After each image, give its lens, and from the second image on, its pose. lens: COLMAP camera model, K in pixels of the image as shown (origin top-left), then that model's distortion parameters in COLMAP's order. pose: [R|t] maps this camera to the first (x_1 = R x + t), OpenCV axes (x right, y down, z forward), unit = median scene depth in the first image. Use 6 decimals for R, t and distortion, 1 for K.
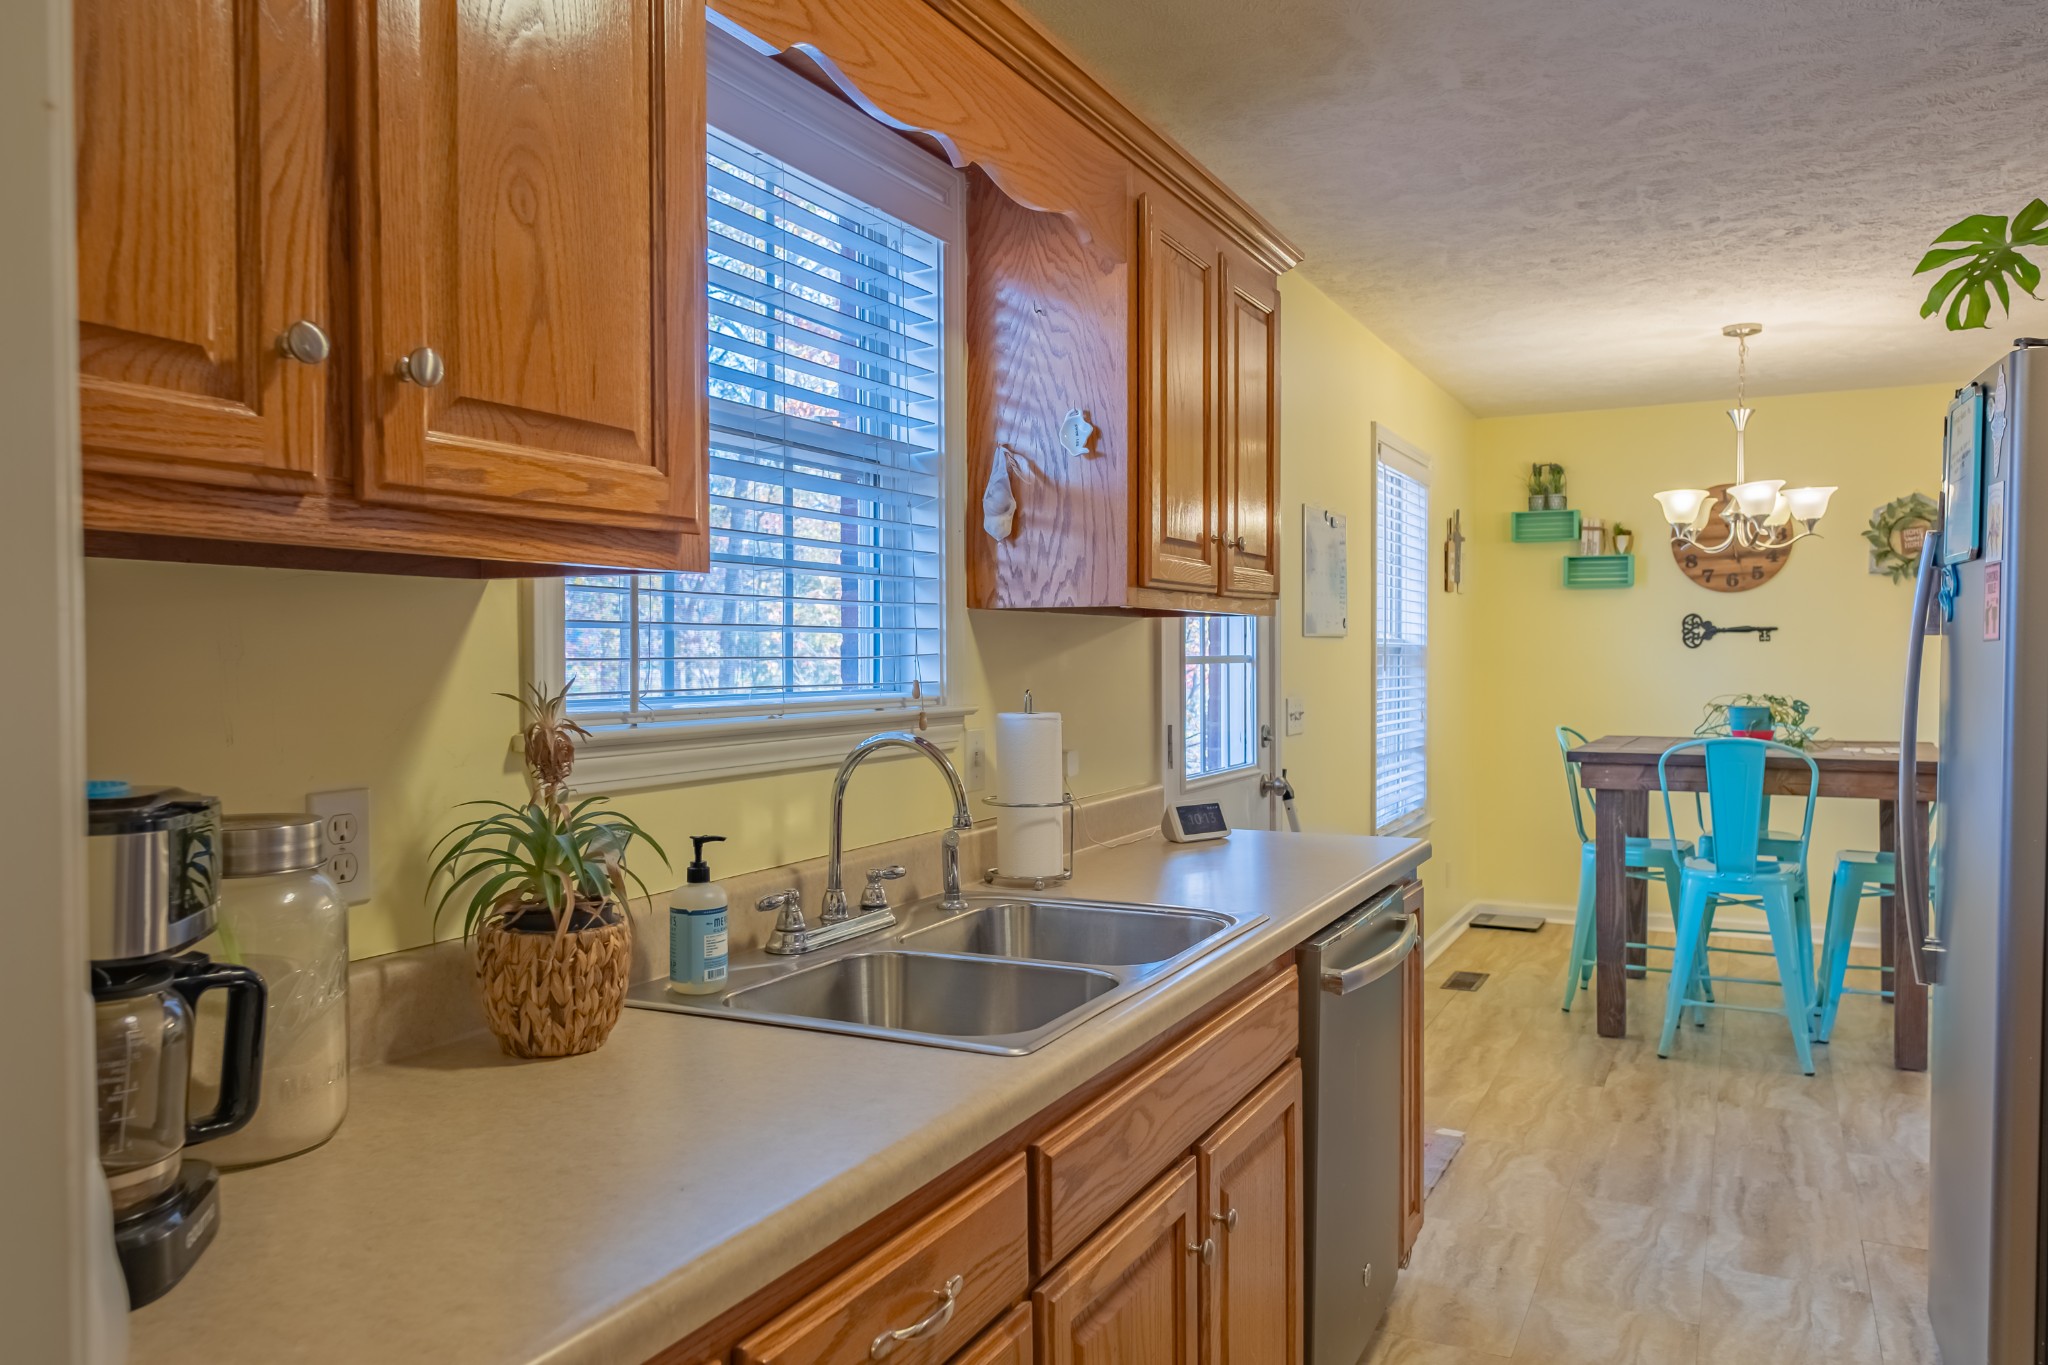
lens RADIAL K [[1407.3, 0, 1040.4], [0, 1407.3, 683.6], [0, 0, 1]] dist [0.010443, -0.006349]
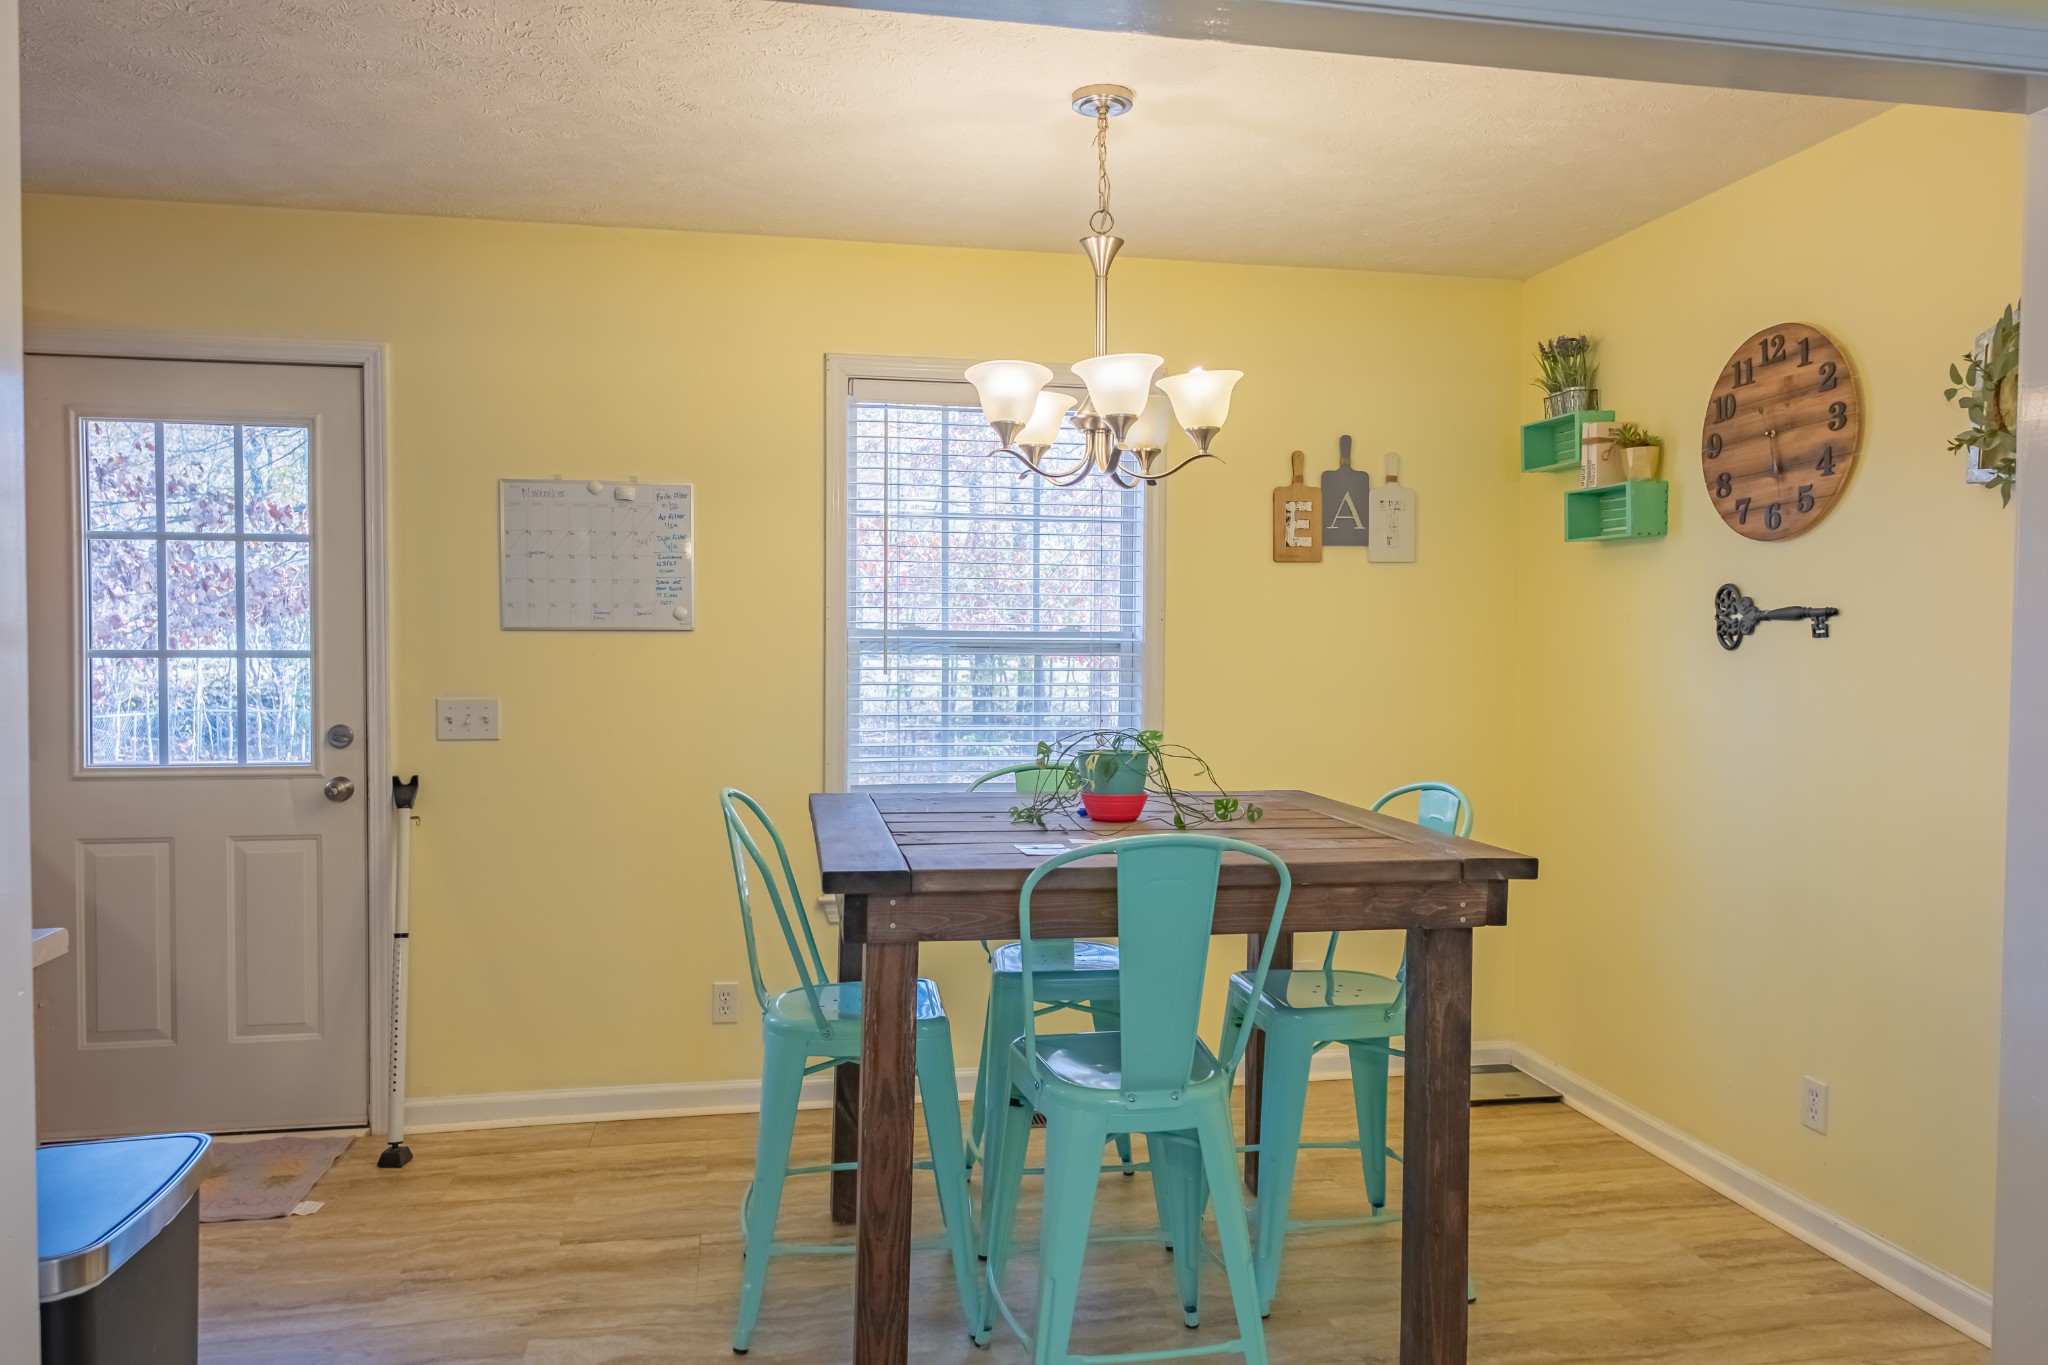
lens RADIAL K [[1407.3, 0, 1030.9], [0, 1407.3, 684.9], [0, 0, 1]] dist [0.010443, -0.006349]
pose [[0.615912, 0.030914, -0.787209, 0.734184], [-0.019990, 0.999521, 0.023611, -0.019736], [0.787562, 0.001194, 0.616235, 0.482183]]
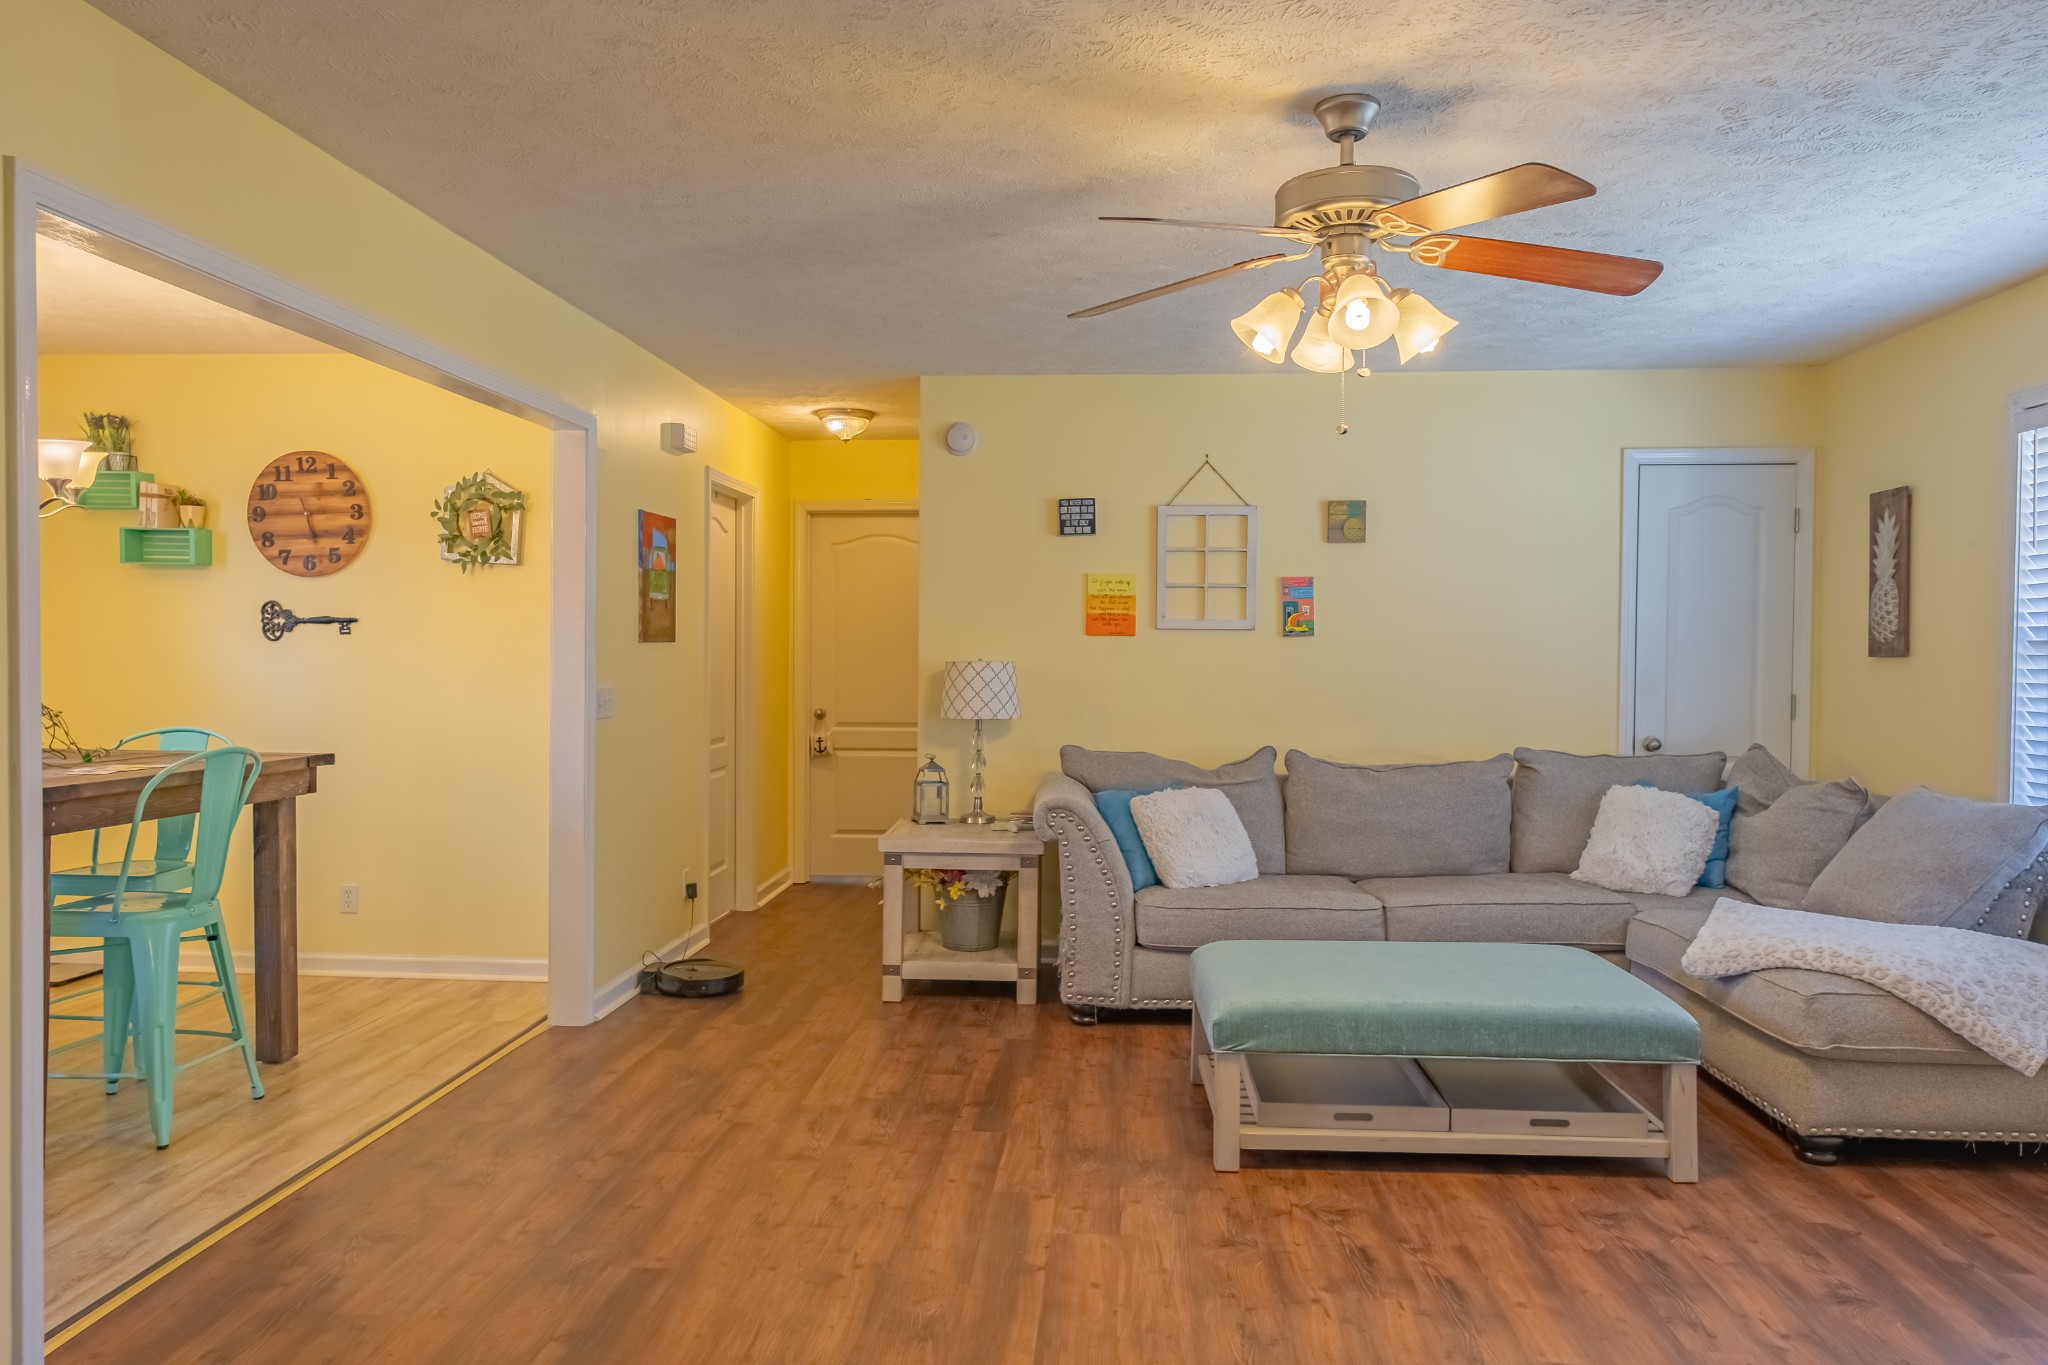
lens RADIAL K [[1407.3, 0, 1027.4], [0, 1407.3, 682.1], [0, 0, 1]] dist [0.010443, -0.006349]
pose [[0.922101, 0.003243, 0.386936, 0.567112], [-0.006961, 0.999942, 0.008208, -0.010764], [-0.386887, -0.010261, 0.922070, 0.034968]]
